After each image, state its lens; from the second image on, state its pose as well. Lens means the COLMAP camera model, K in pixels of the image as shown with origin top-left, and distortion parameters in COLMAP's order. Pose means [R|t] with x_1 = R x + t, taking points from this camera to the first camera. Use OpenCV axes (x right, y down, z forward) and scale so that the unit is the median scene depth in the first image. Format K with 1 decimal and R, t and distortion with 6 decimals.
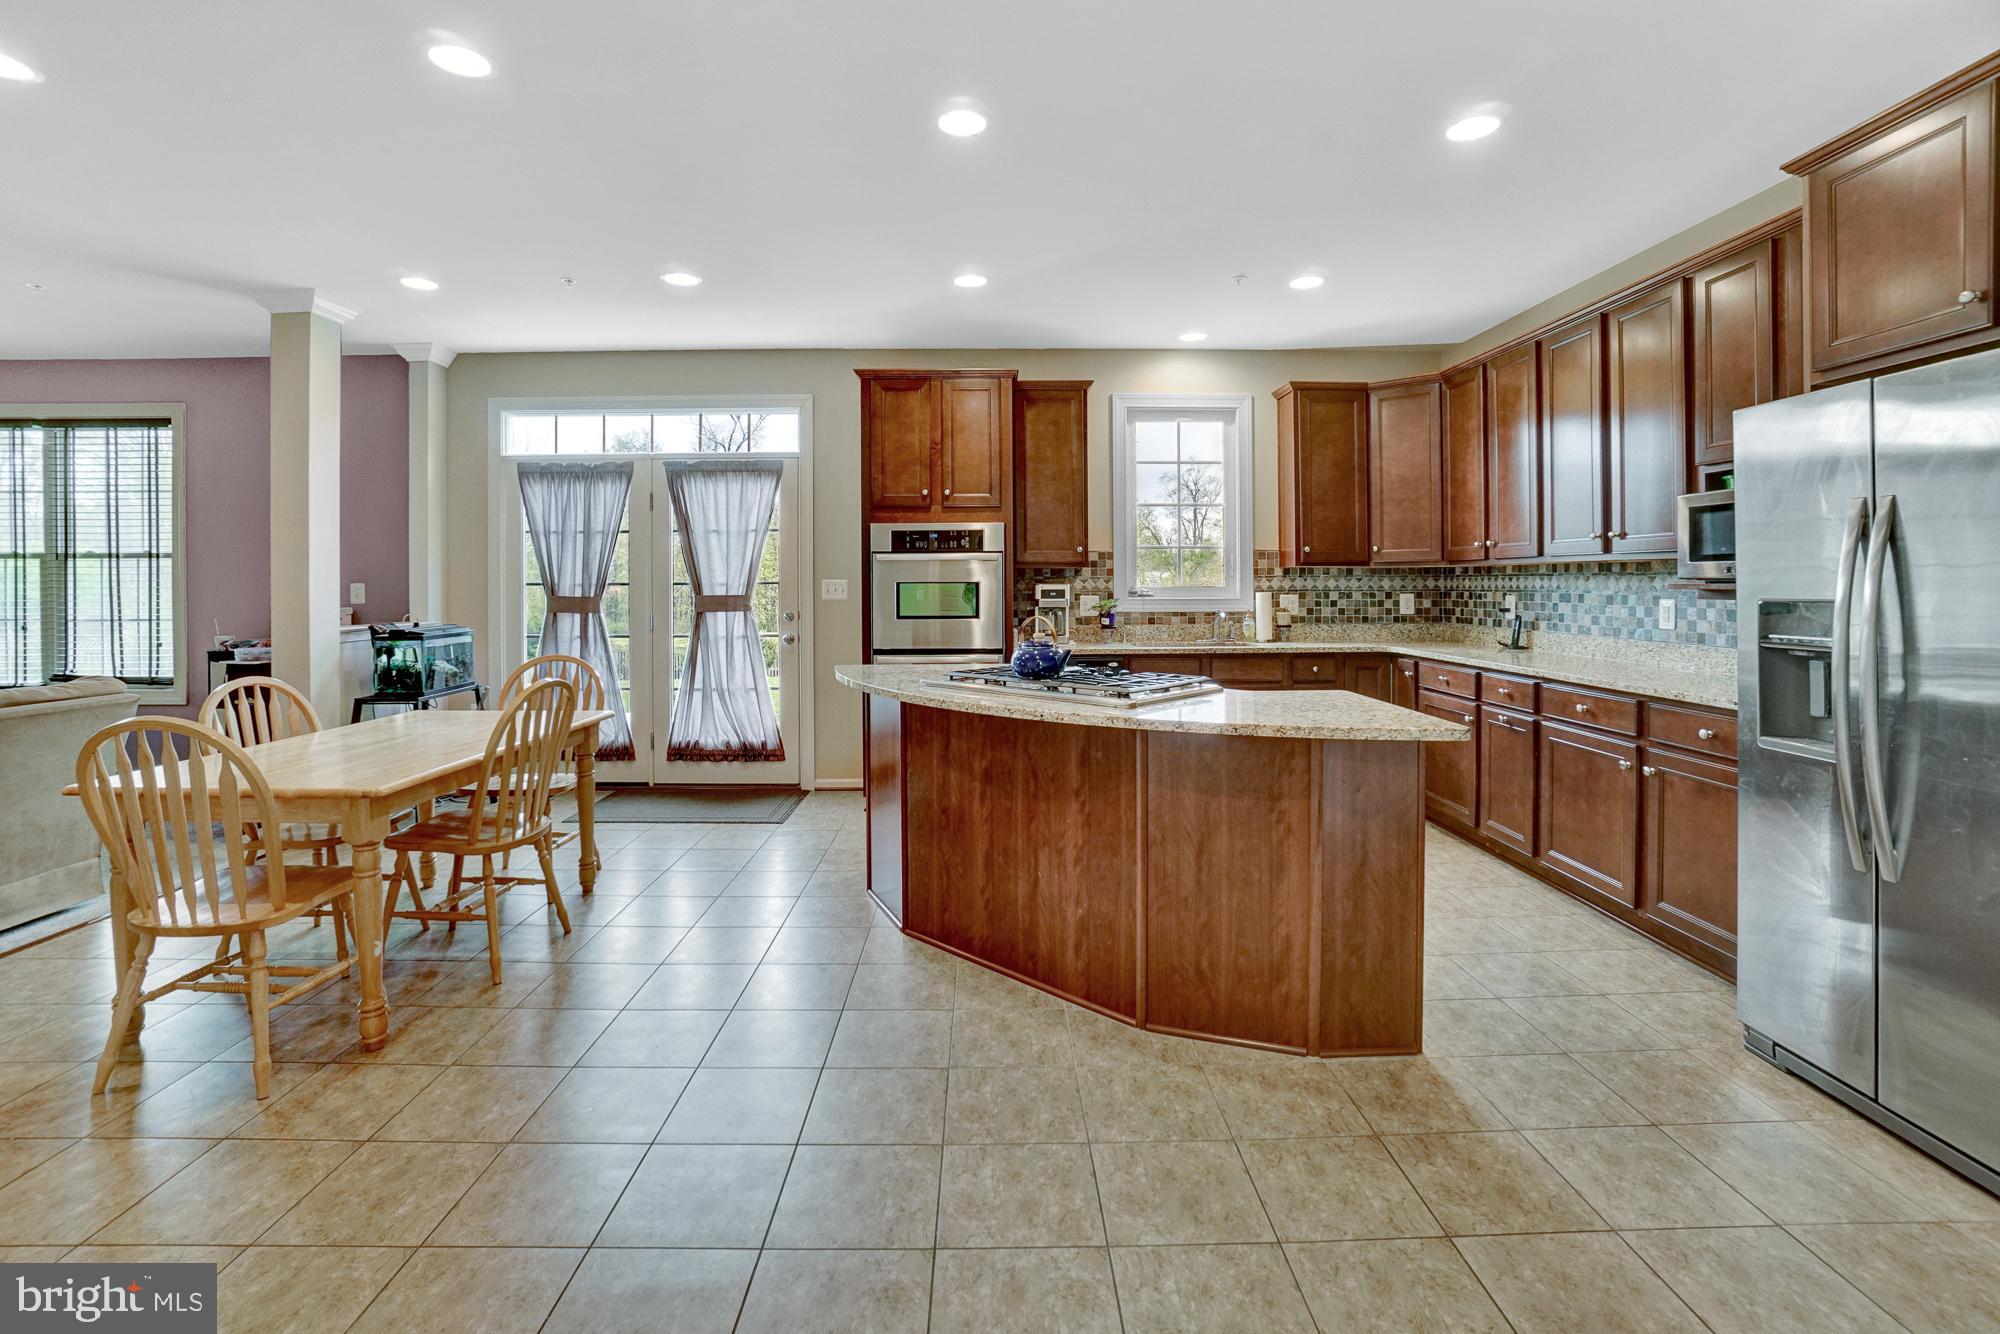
lens RADIAL K [[913.3, 0, 969.0], [0, 913.3, 585.3], [0, 0, 1]] dist [-0.017872, 0.000411]
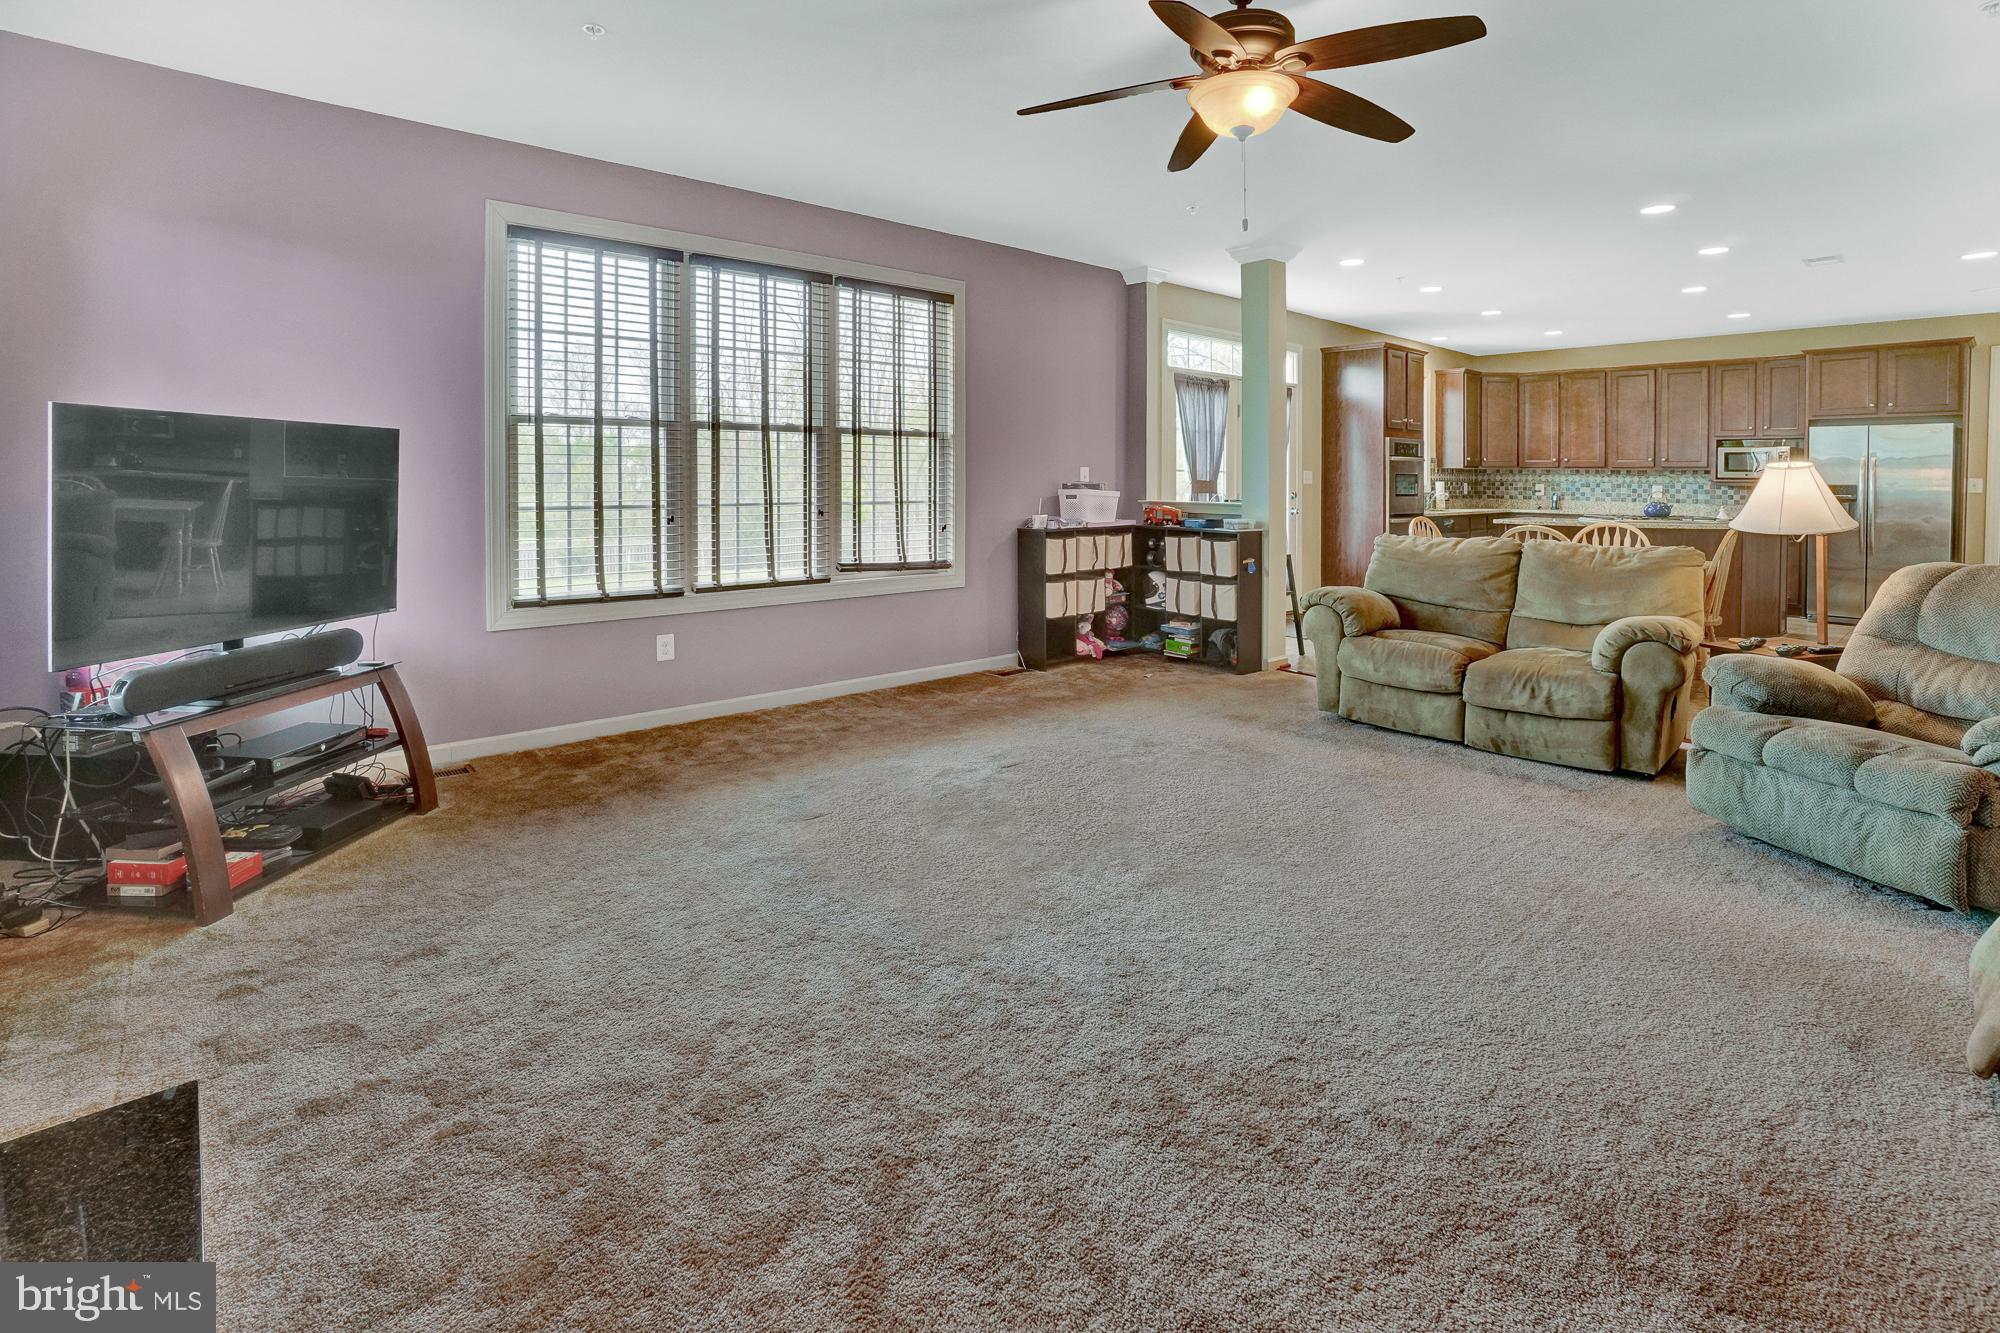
lens RADIAL K [[993.7, 0, 1000.0], [0, 993.7, 488.3], [0, 0, 1]] dist [-0.031951, 0.040706]
pose [[0.728068, 0.003092, 0.685498, -1.677537], [-0.011281, 0.999908, 0.007472, 0.016282], [-0.685412, -0.013174, 0.728036, 0.184428]]
